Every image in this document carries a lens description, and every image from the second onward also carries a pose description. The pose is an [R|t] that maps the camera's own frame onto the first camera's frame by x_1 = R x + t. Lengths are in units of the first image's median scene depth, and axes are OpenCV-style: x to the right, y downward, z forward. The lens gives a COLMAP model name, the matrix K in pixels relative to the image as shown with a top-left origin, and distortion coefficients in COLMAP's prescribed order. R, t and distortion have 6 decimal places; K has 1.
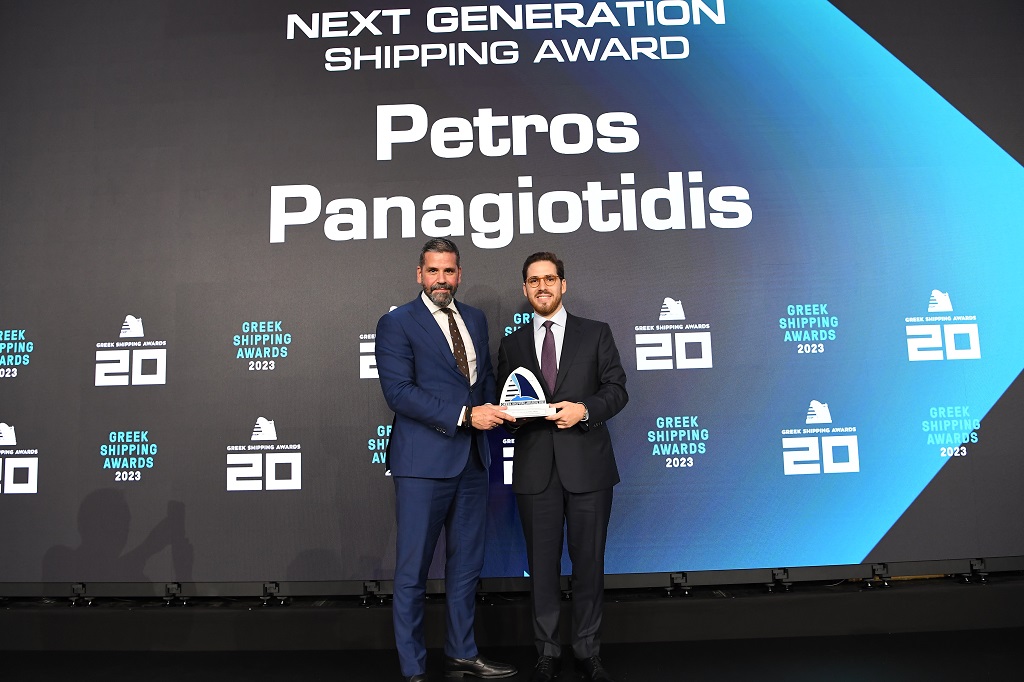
lens RADIAL K [[708.5, 0, 512.0], [0, 708.5, 341.4], [0, 0, 1]] dist [-0.072859, 0.009618]
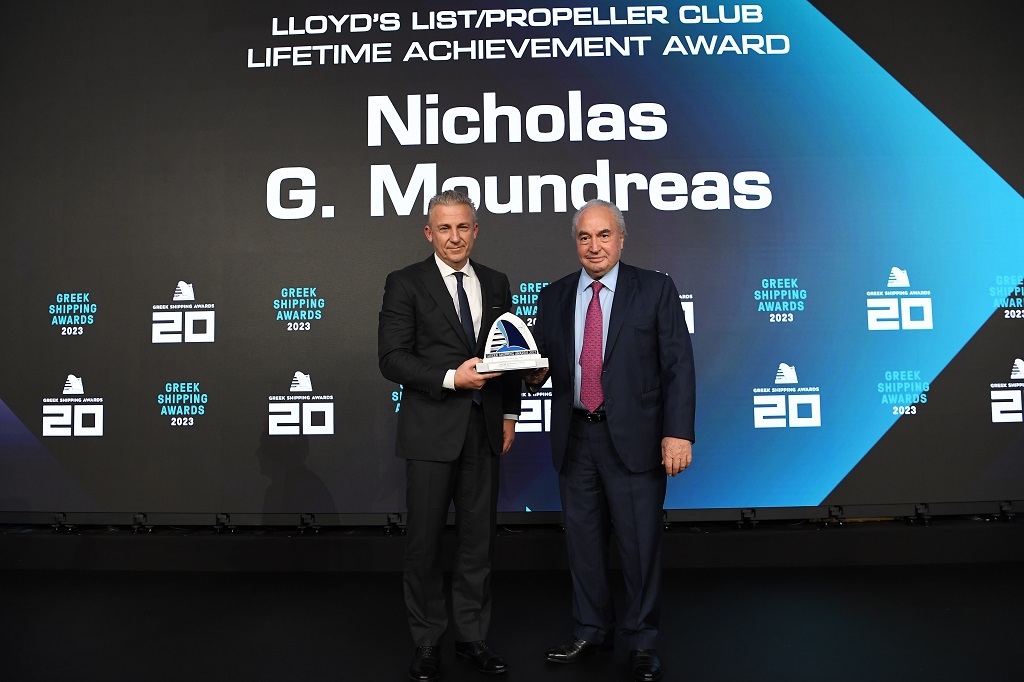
lens RADIAL K [[708.5, 0, 518.3], [0, 708.5, 334.6], [0, 0, 1]] dist [-0.072859, 0.009618]
pose [[0.999895, 0.012636, -0.007065, 0.008896], [-0.012237, 0.998465, 0.054009, -0.018694], [0.007737, -0.053916, 0.998515, -0.142090]]
